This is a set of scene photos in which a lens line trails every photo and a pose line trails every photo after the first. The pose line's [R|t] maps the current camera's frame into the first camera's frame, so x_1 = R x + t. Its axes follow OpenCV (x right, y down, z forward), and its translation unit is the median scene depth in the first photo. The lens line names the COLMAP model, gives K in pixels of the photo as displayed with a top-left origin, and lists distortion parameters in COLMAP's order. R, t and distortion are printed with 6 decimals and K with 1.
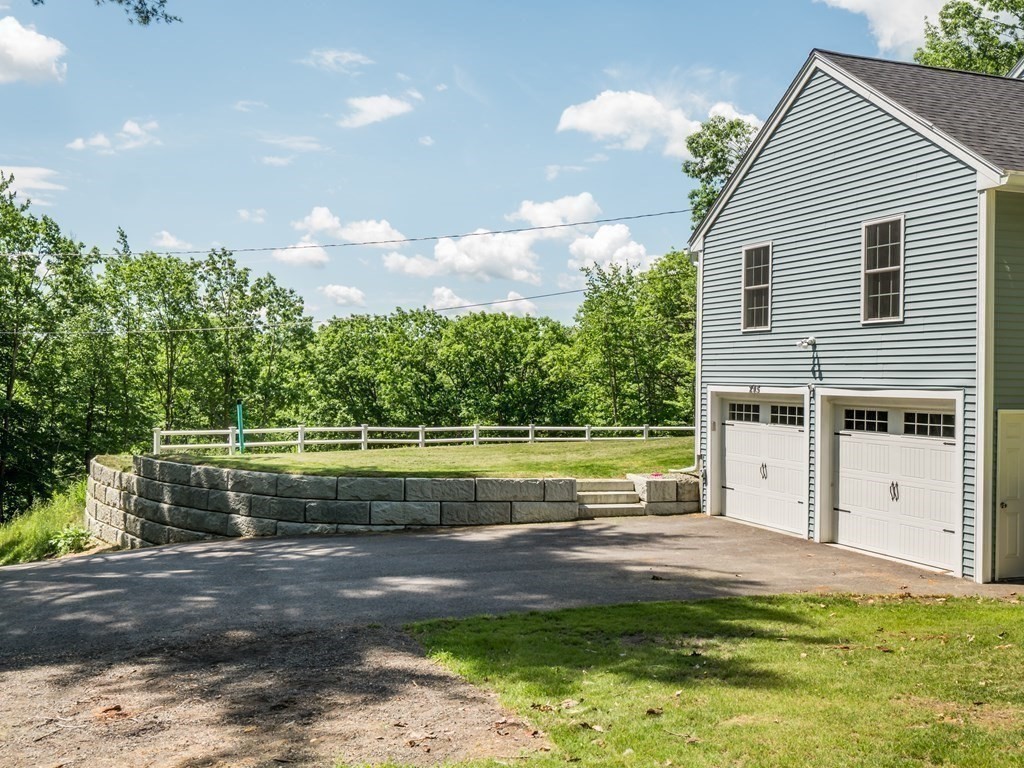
lens RADIAL K [[1049.9, 0, 512.0], [0, 1049.9, 384.0], [0, 0, 1]] dist [0.045432, -0.020891]
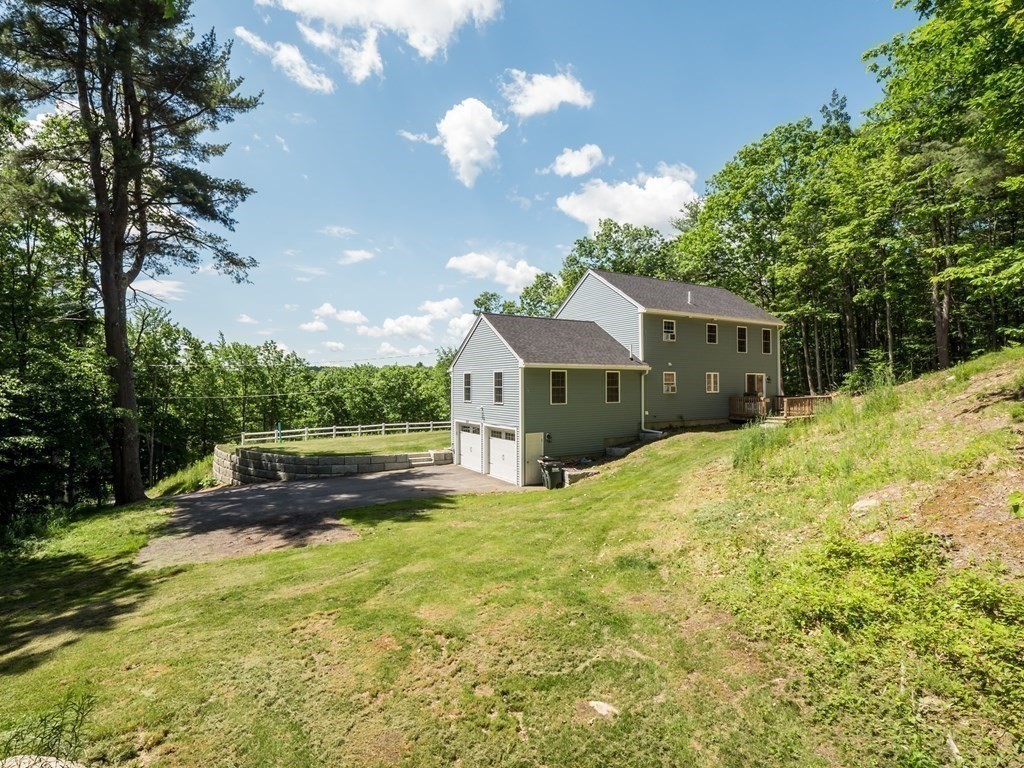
lens RADIAL K [[493.7, 0, 507.9], [0, 493.7, 374.5], [0, 0, 1]] dist [-0.011042, -0.006033]
pose [[0.982931, -0.013003, 0.183515, 0.079434], [0.018062, 0.999501, -0.025920, -0.077505], [-0.183086, 0.028793, 0.982675, -0.328332]]
